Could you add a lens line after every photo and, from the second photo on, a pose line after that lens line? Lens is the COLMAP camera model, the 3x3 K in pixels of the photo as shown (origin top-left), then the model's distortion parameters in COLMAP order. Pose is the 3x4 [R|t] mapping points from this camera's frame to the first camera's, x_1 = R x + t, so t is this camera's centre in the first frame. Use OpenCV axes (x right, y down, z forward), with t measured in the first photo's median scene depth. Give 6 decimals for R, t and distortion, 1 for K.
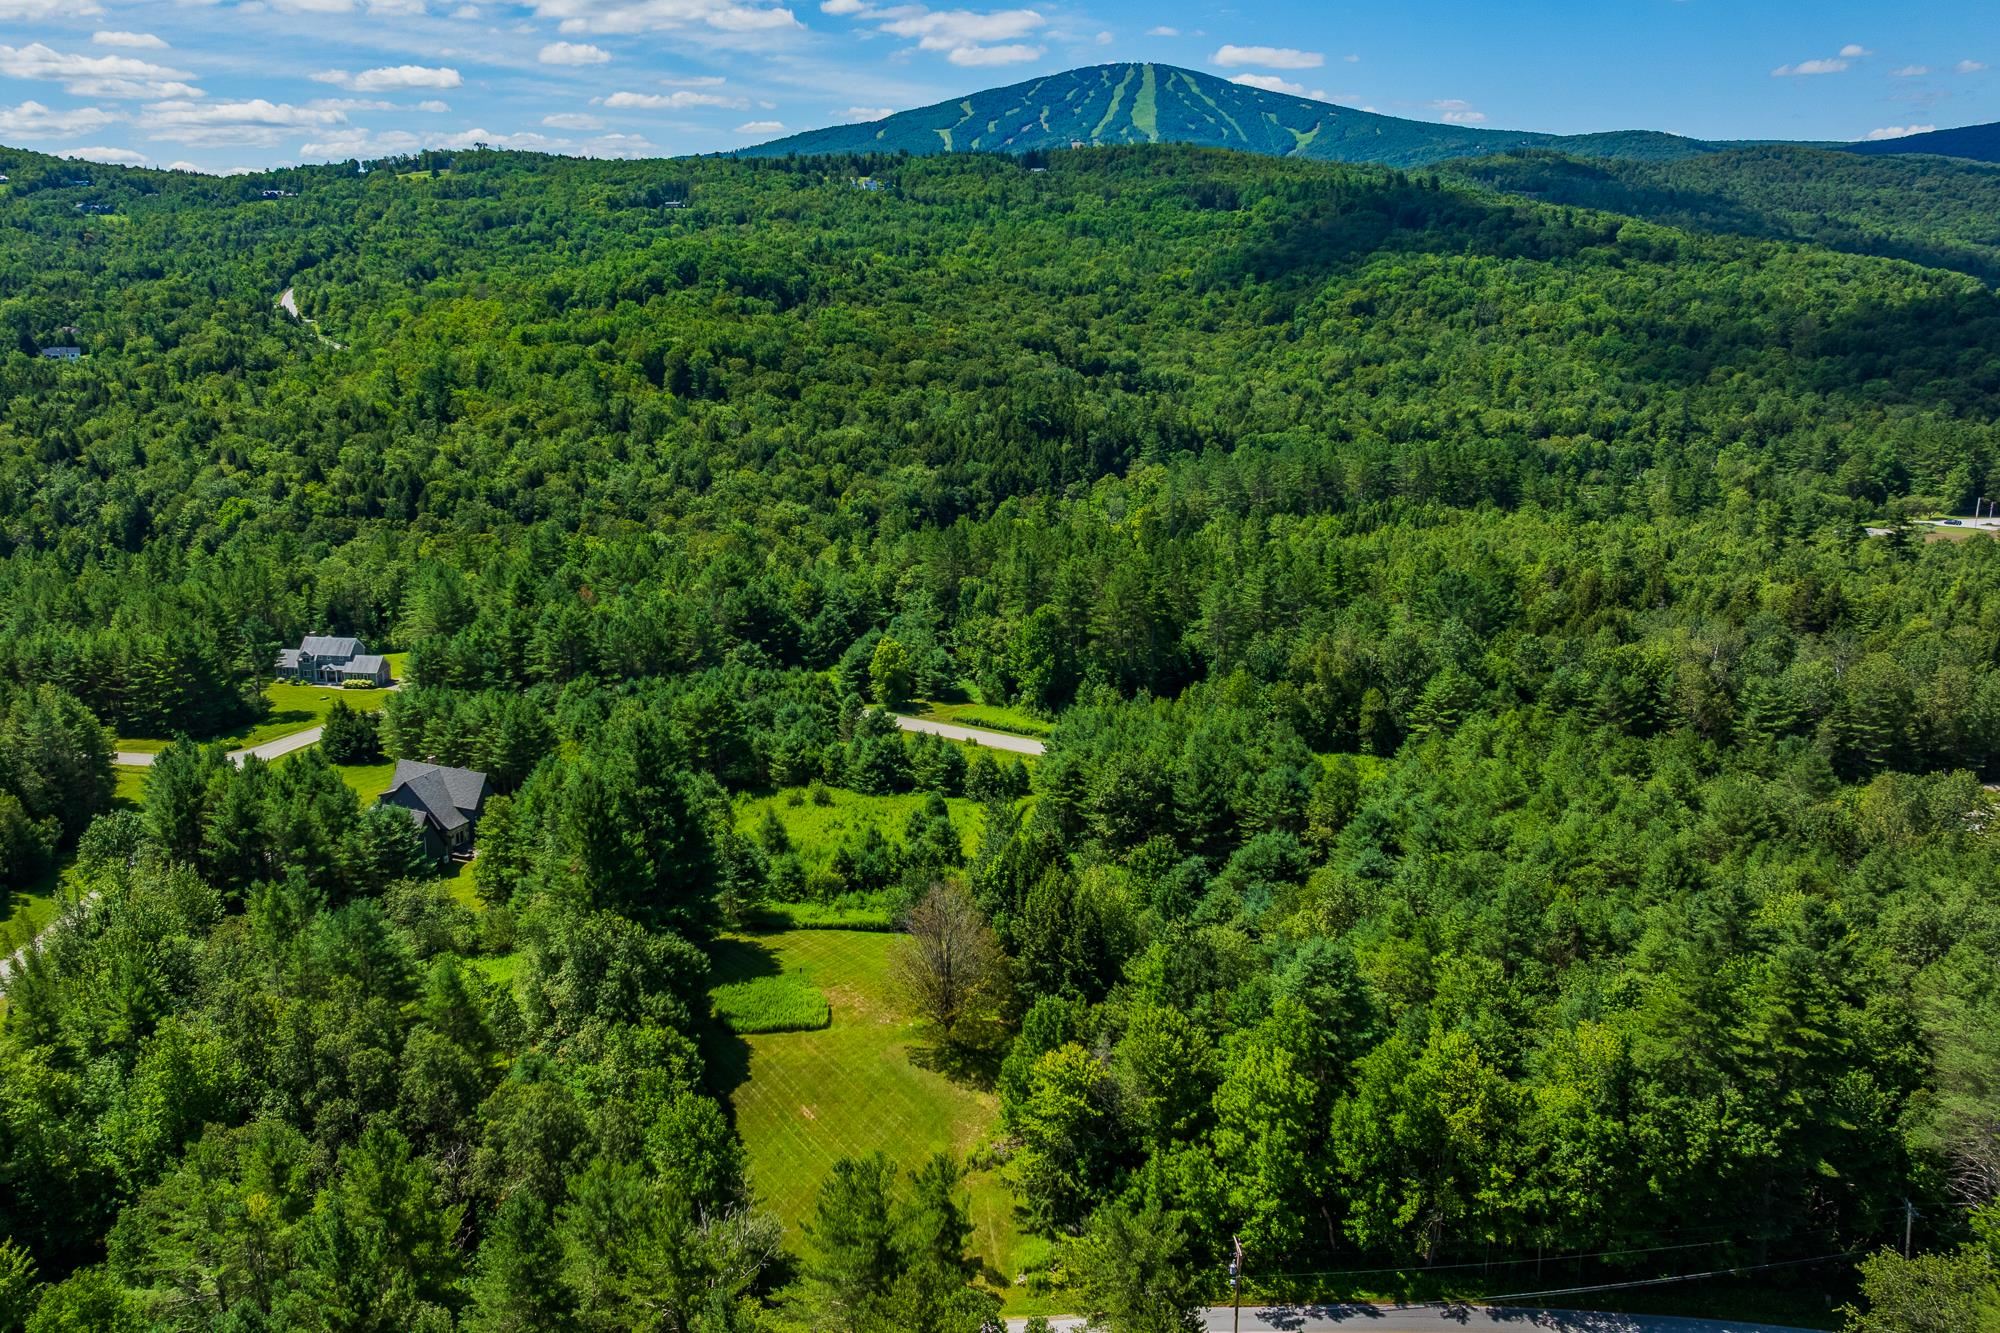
lens RADIAL K [[1665.6, 0, 890.3], [0, 1665.6, 654.9], [0, 0, 1]] dist [-0.000499, -0.050052]
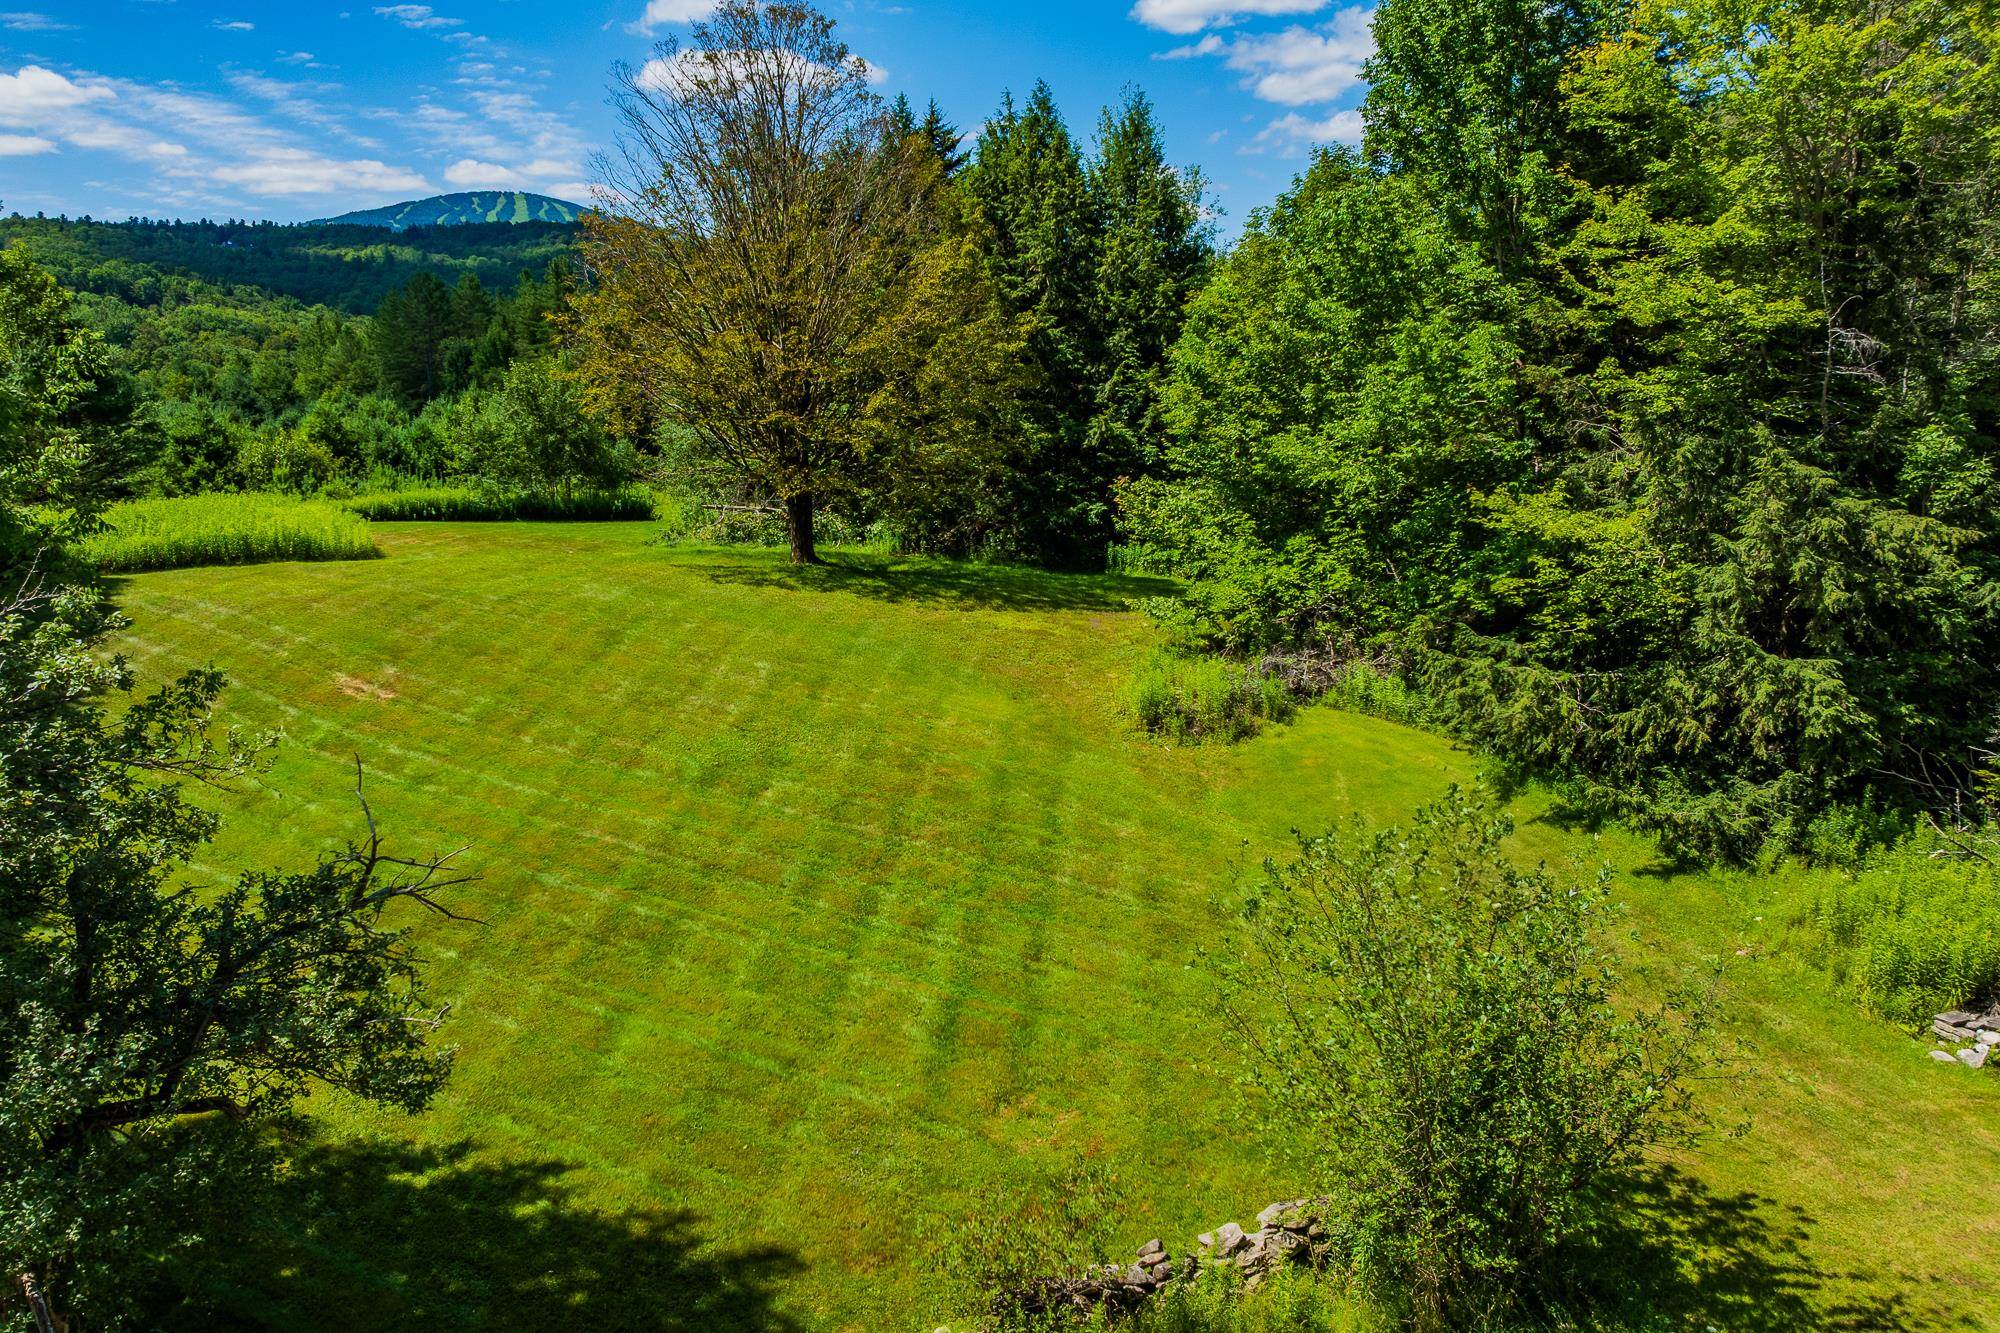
lens RADIAL K [[1665.6, 0, 890.3], [0, 1665.6, 654.9], [0, 0, 1]] dist [-0.000499, -0.050052]
pose [[0.934988, -0.055146, 0.350365, -0.037169], [0.084567, 0.994010, -0.069224, 0.176091], [-0.344449, 0.094353, 0.934052, 0.455945]]
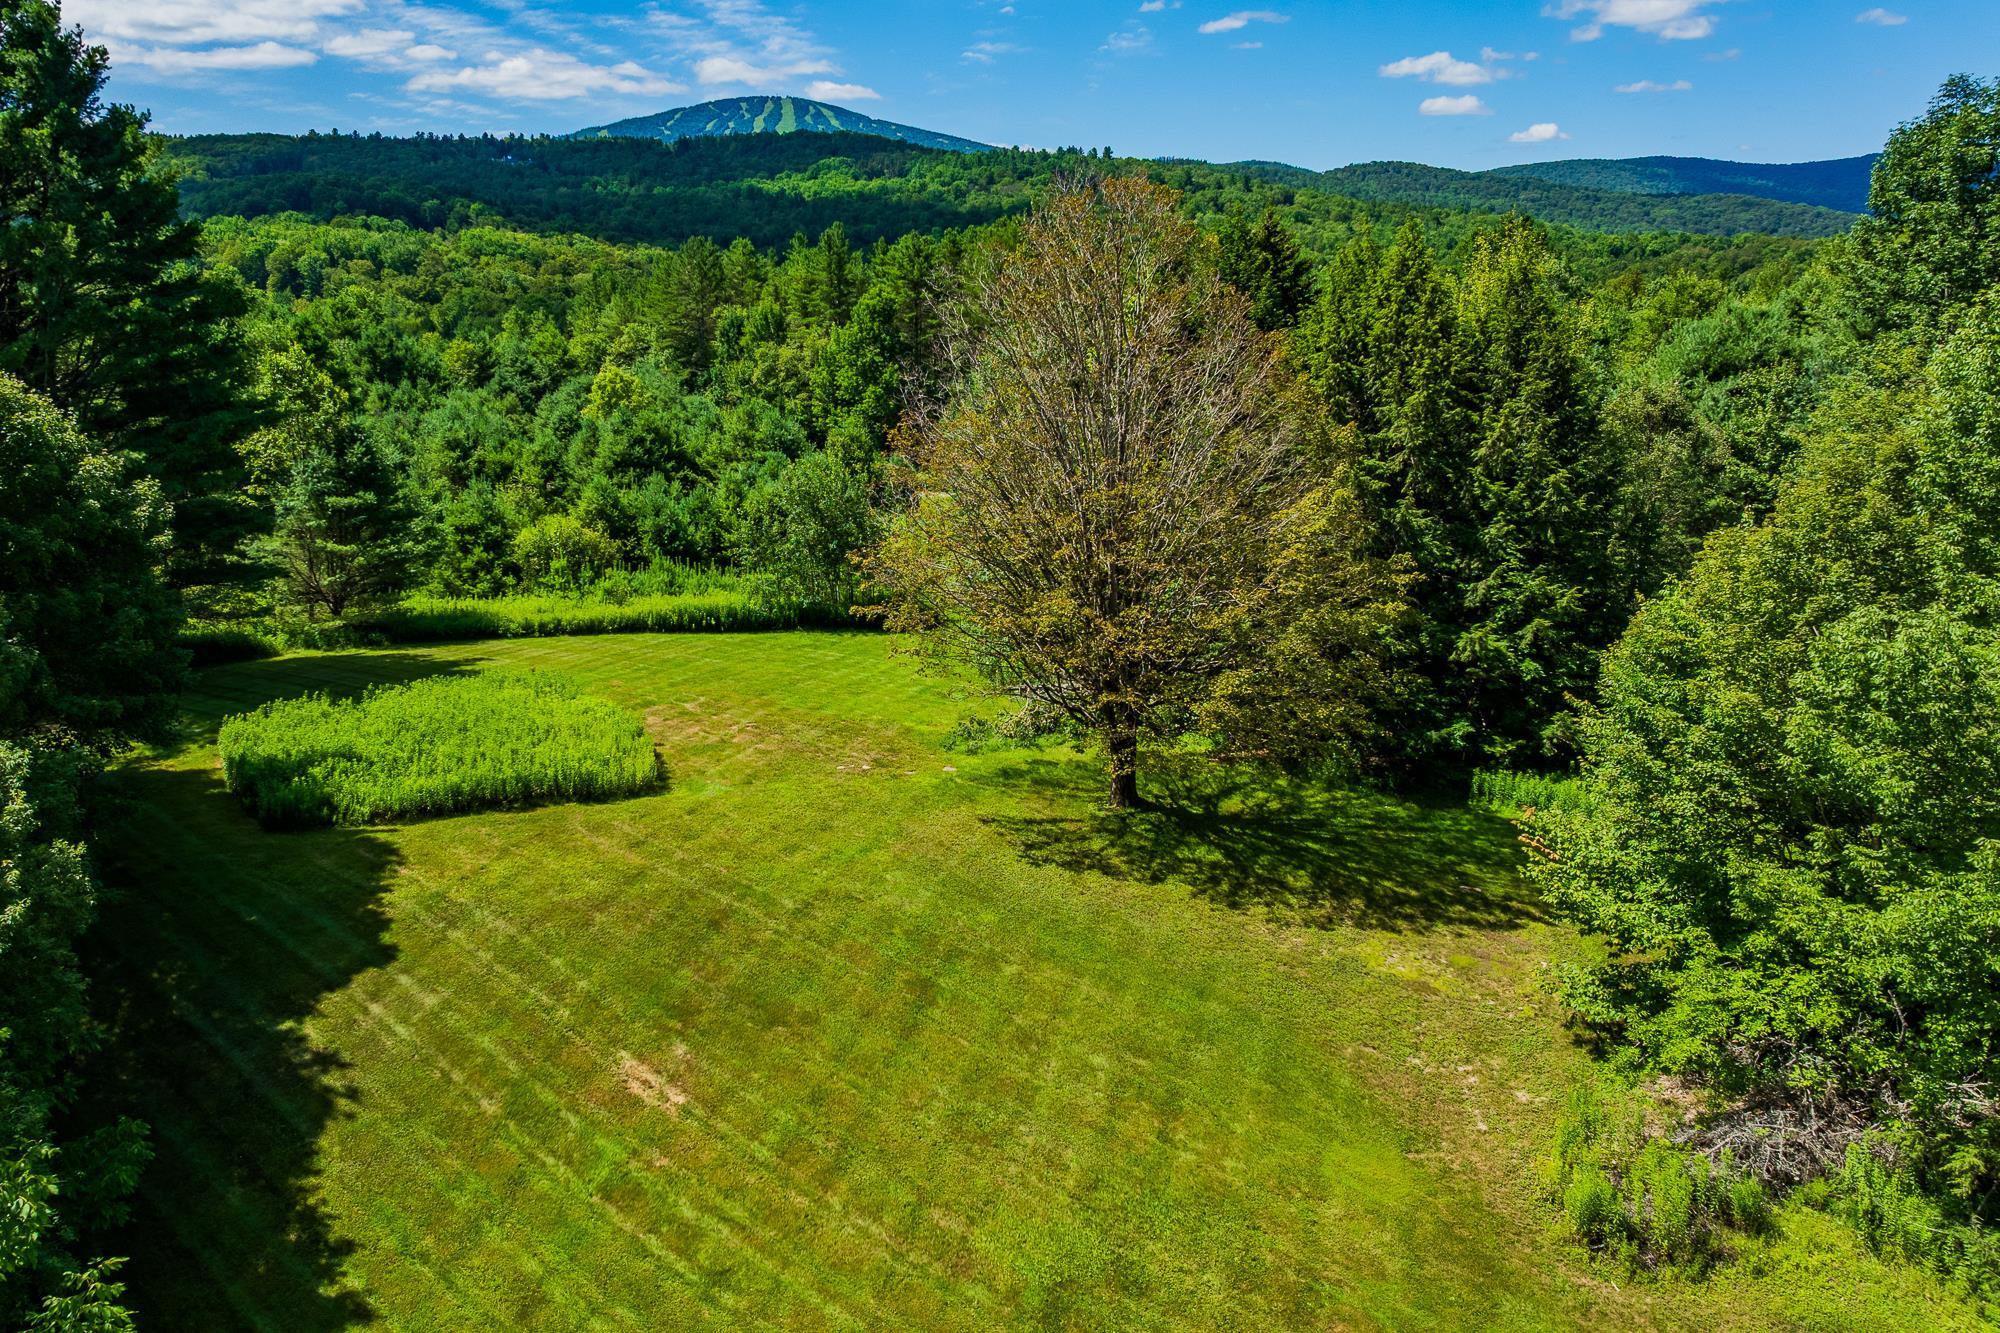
lens RADIAL K [[1665.6, 0, 890.3], [0, 1665.6, 654.9], [0, 0, 1]] dist [-0.000499, -0.050052]
pose [[0.978165, -0.042680, 0.203399, -0.036128], [0.048509, 0.998540, -0.023755, 0.137499], [-0.202088, 0.033103, 0.978808, 0.475934]]
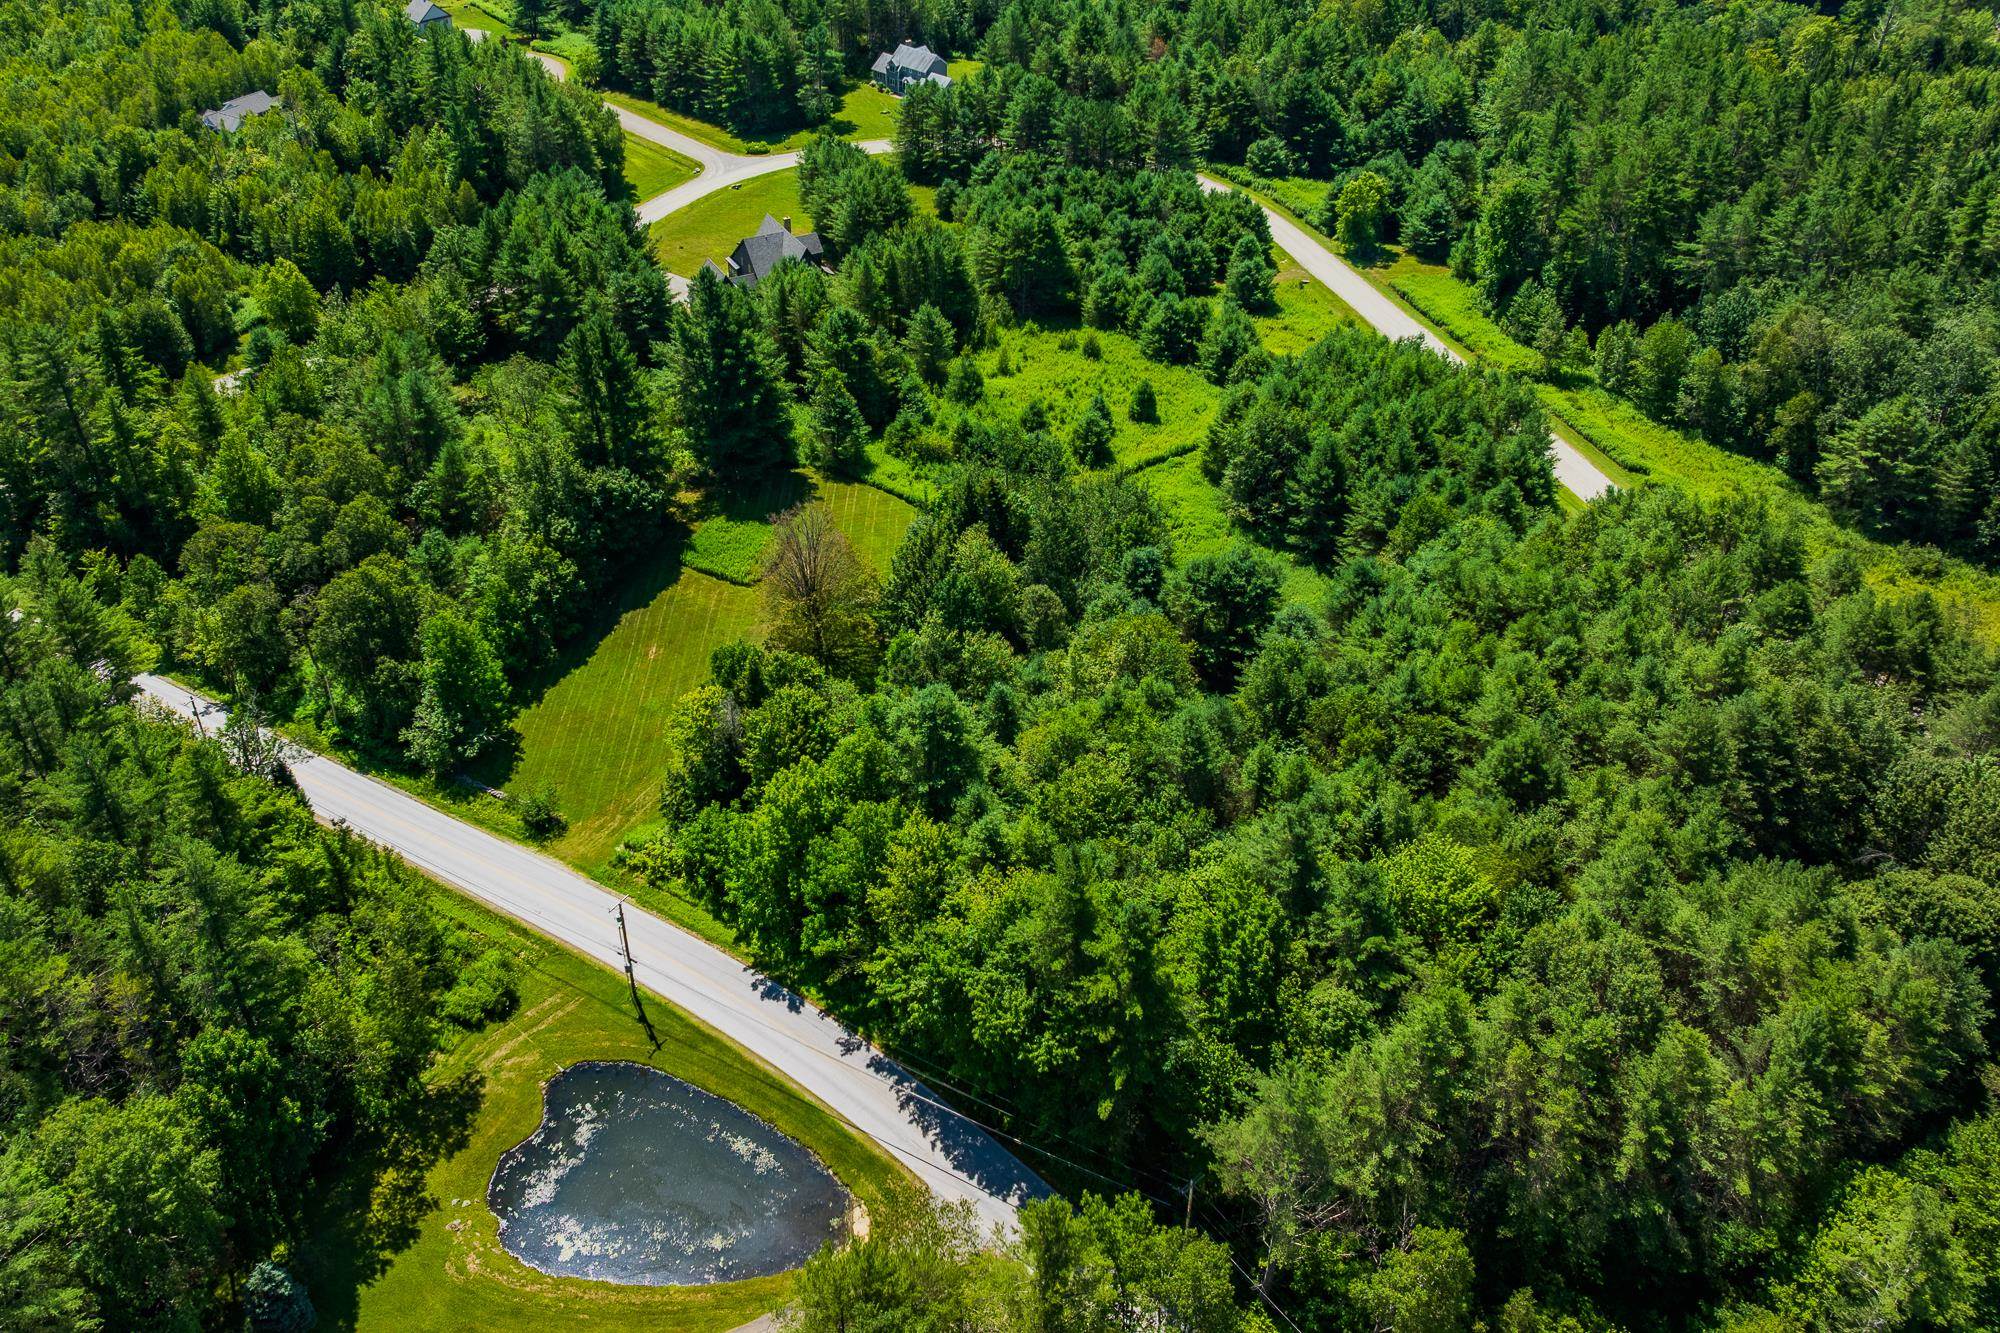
lens RADIAL K [[1665.6, 0, 890.3], [0, 1665.6, 654.9], [0, 0, 1]] dist [-0.000499, -0.050052]
pose [[0.788846, 0.361115, -0.497311, 0.403008], [-0.139268, 0.893156, 0.427641, -0.151049], [0.598604, -0.268083, 0.754854, 0.126349]]
